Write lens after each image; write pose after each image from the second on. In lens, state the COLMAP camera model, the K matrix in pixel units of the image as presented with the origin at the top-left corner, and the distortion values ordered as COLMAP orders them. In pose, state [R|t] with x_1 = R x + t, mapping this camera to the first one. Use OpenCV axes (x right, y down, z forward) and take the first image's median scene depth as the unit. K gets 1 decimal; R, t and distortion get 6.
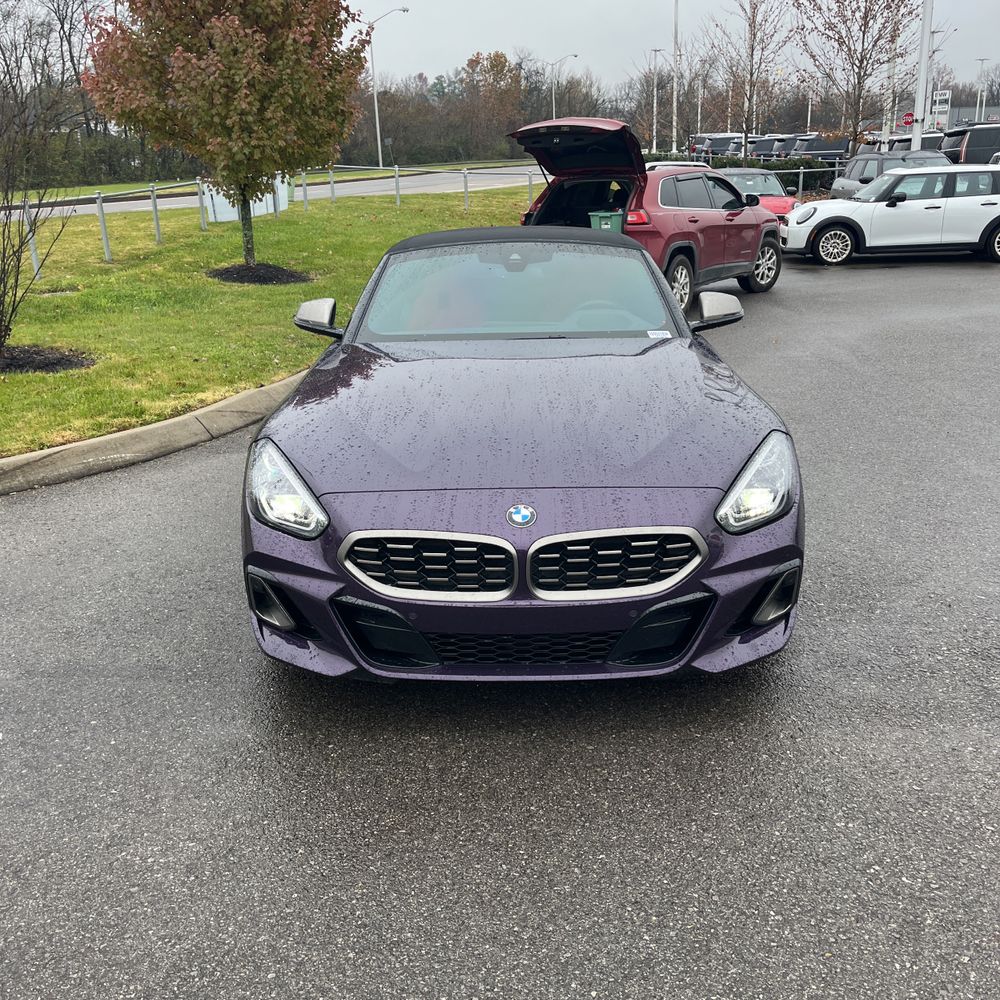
lens RADIAL K [[997.4, 0, 496.4], [0, 997.4, 509.7], [0, 0, 1]] dist [0.041040, -0.032623]
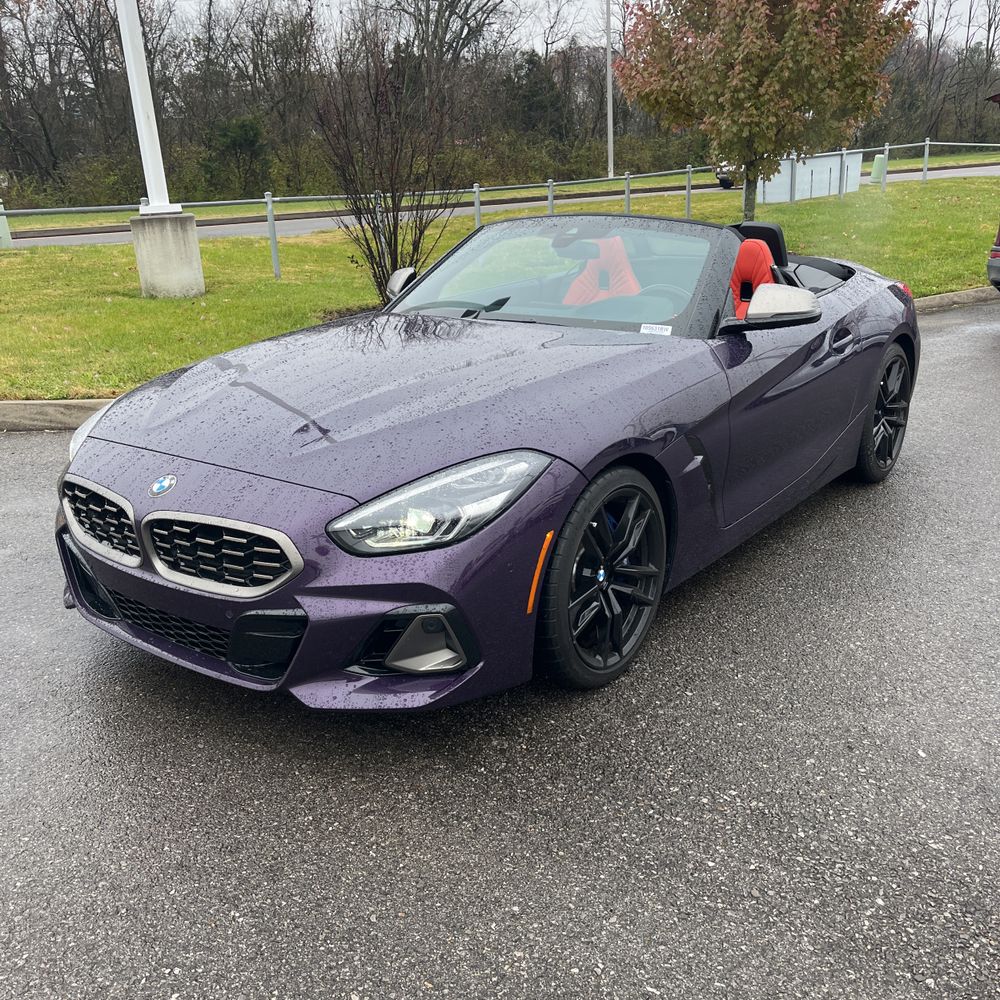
lens RADIAL K [[998.7, 0, 502.6], [0, 998.7, 497.1], [0, 0, 1]] dist [0.036391, -0.001523]
pose [[0.810066, 0.179846, -0.558075, 0.199216], [-0.178692, 0.982243, 0.057162, -0.023224], [0.558446, 0.053418, 0.827819, 0.092109]]
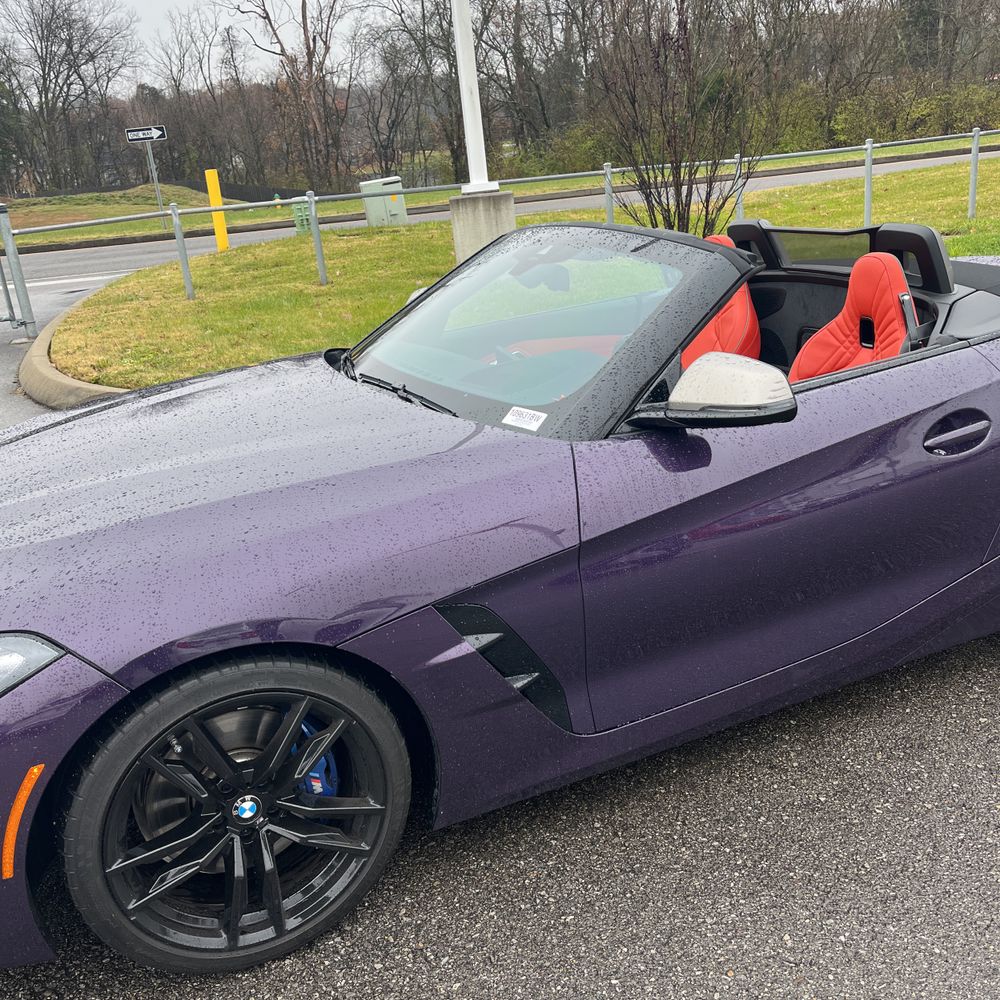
lens RADIAL K [[997.4, 0, 496.4], [0, 997.4, 509.7], [0, 0, 1]] dist [0.041040, -0.032623]
pose [[0.449206, 0.287300, -0.845974, 0.227348], [-0.225342, 0.952706, 0.203892, -0.085026], [0.864543, 0.099044, 0.492702, 0.266008]]
